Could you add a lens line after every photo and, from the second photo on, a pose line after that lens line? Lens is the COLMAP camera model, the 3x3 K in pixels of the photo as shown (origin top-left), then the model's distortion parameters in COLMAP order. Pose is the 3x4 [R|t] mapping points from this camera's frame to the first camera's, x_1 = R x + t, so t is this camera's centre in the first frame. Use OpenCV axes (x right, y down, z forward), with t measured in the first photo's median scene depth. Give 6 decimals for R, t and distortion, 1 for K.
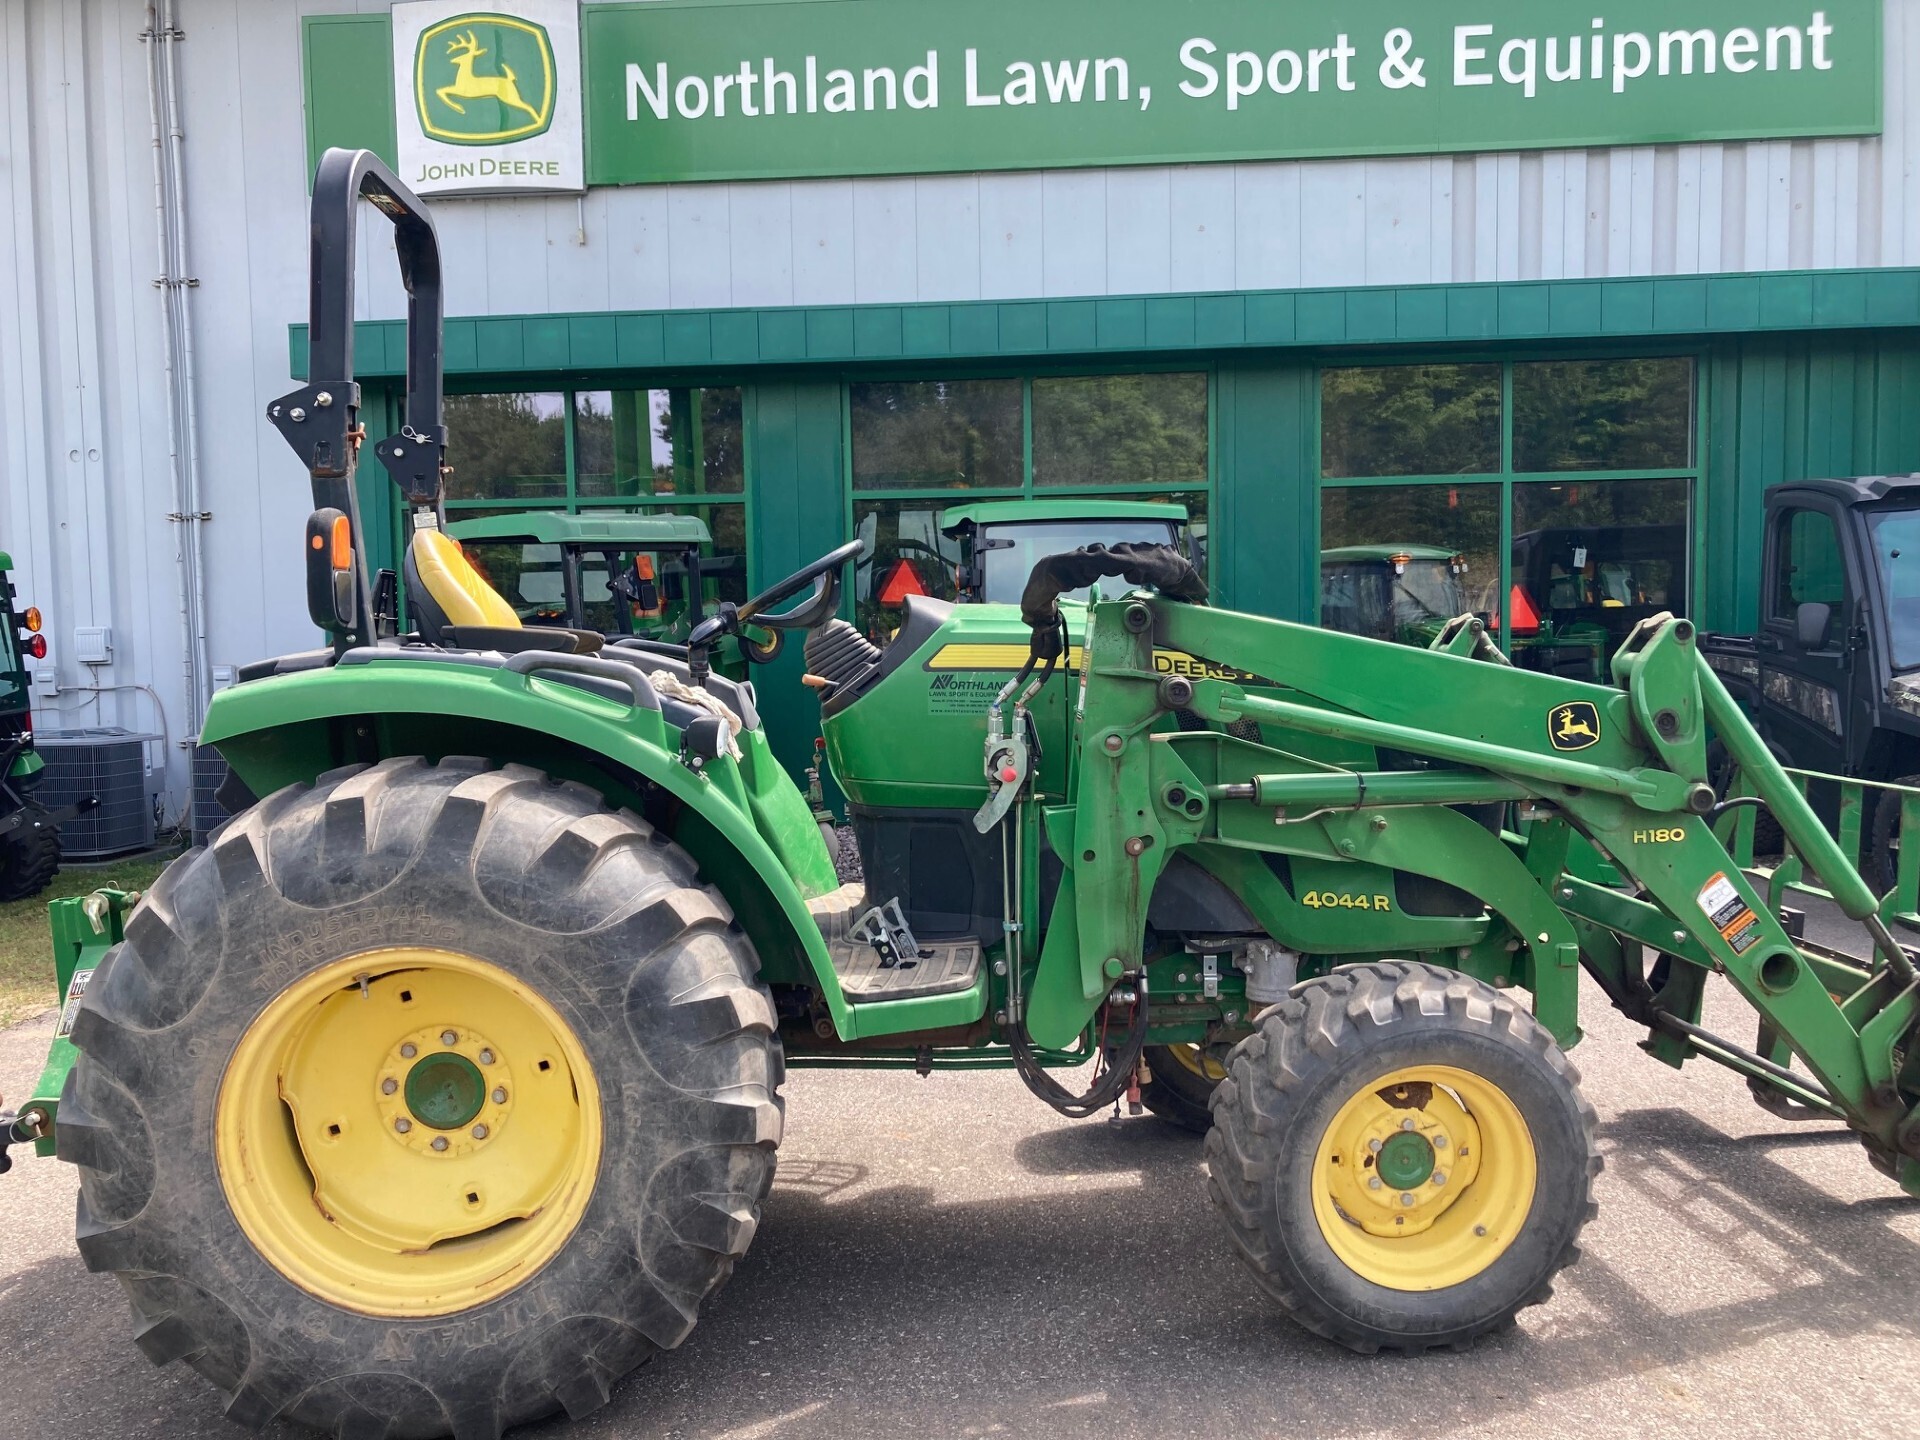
lens RADIAL K [[1436.3, 0, 960.0], [0, 1436.3, 720.0], [0, 0, 1]] dist [0.003407, 0.003495]
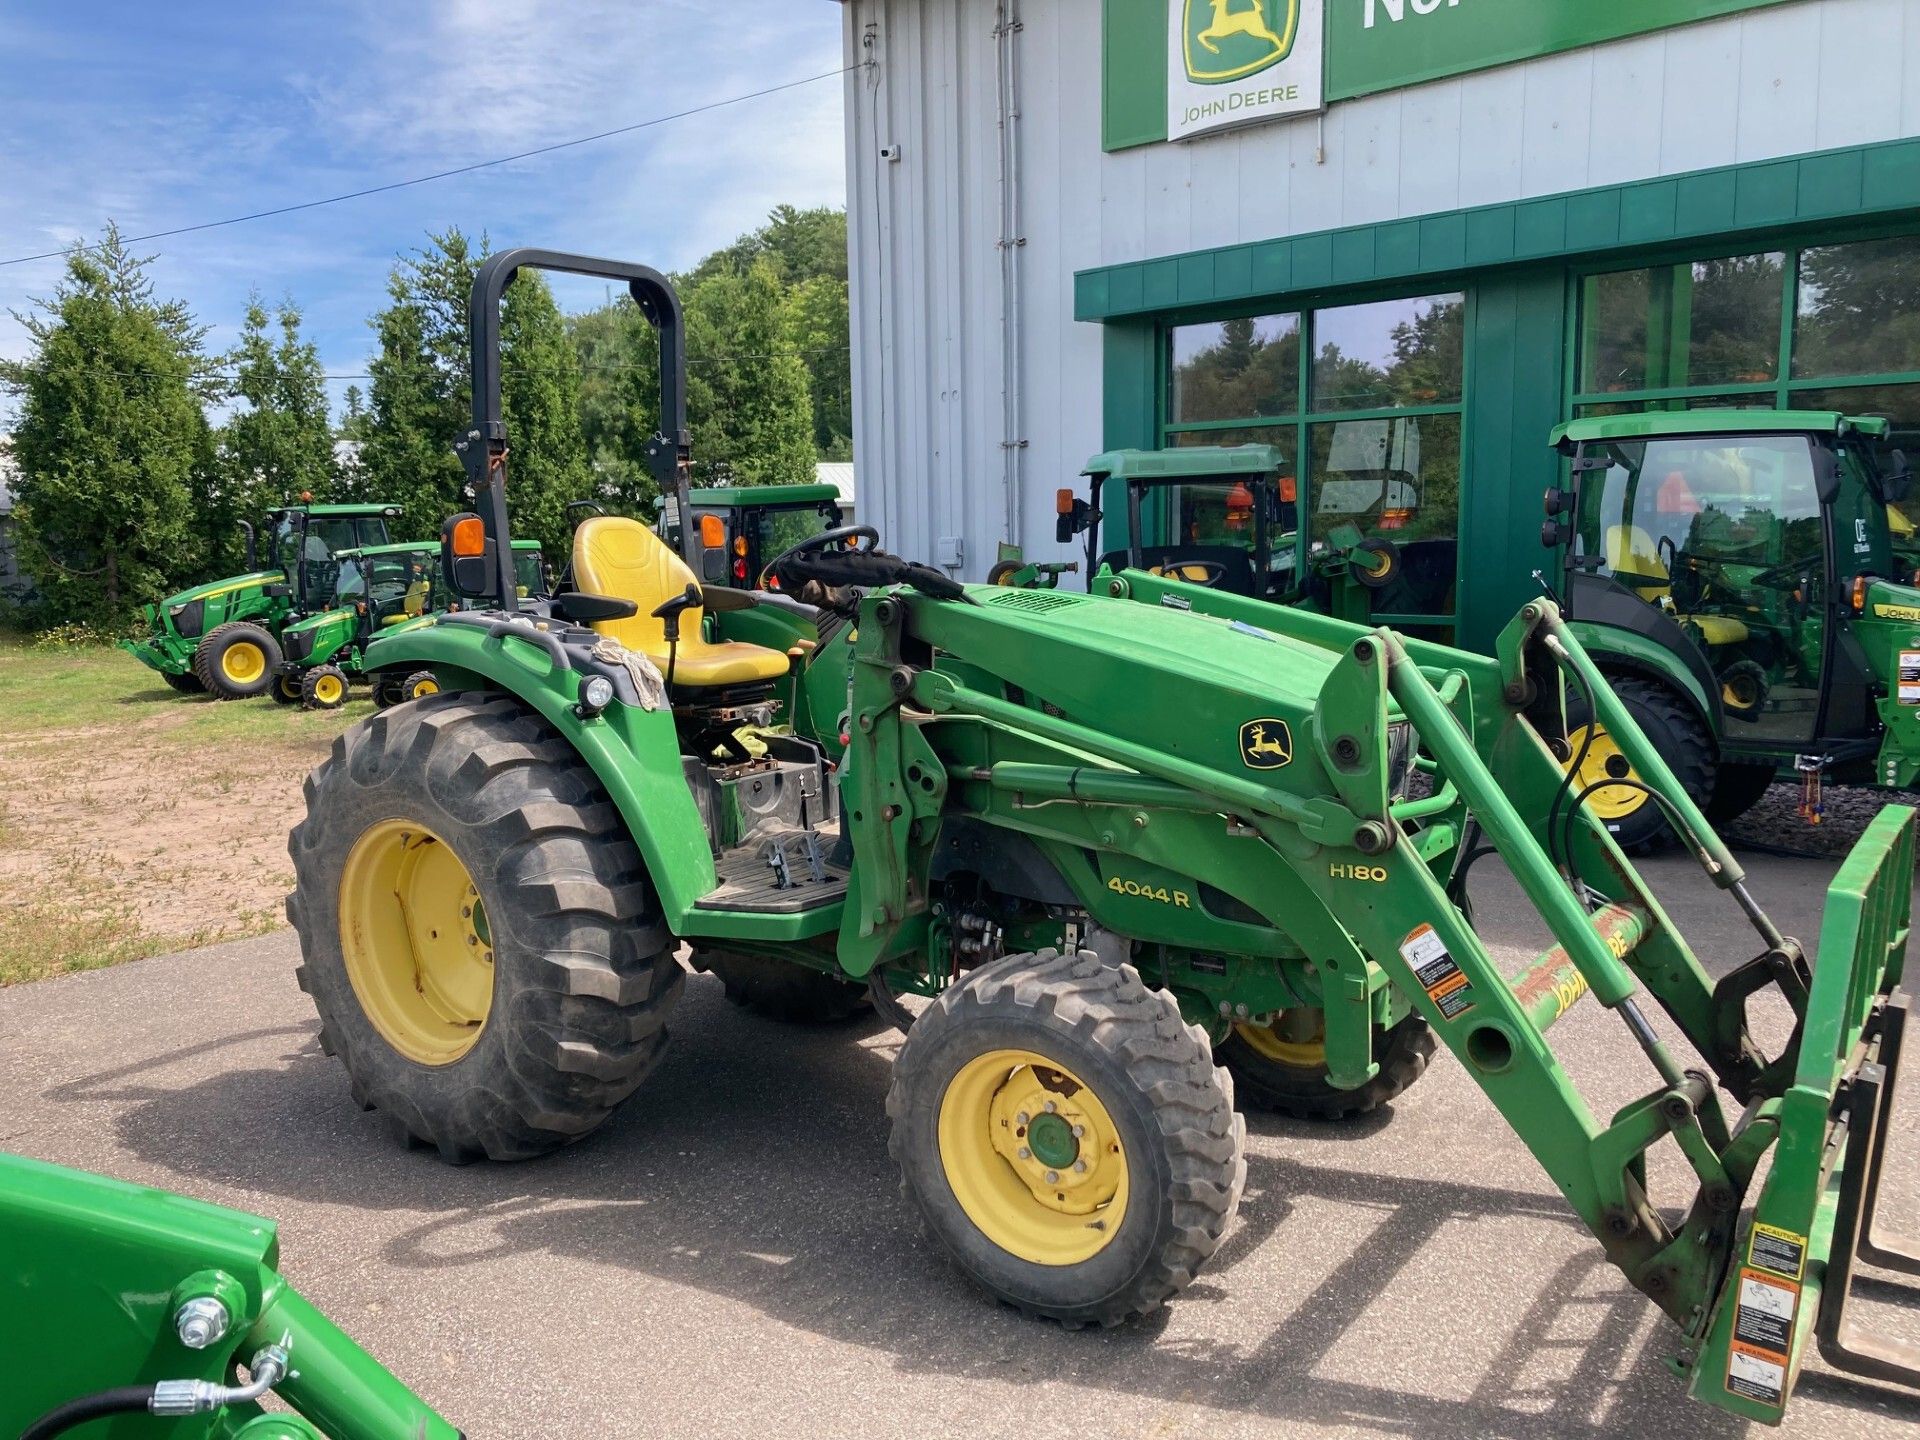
lens RADIAL K [[1406.7, 0, 966.4], [0, 1406.7, 713.7], [0, 0, 1]] dist [0.052779, -0.091515]
pose [[0.805346, 0.082161, -0.587083, 0.798819], [-0.040535, 0.995663, 0.083736, -0.083725], [0.591417, -0.043639, 0.805184, 0.137981]]
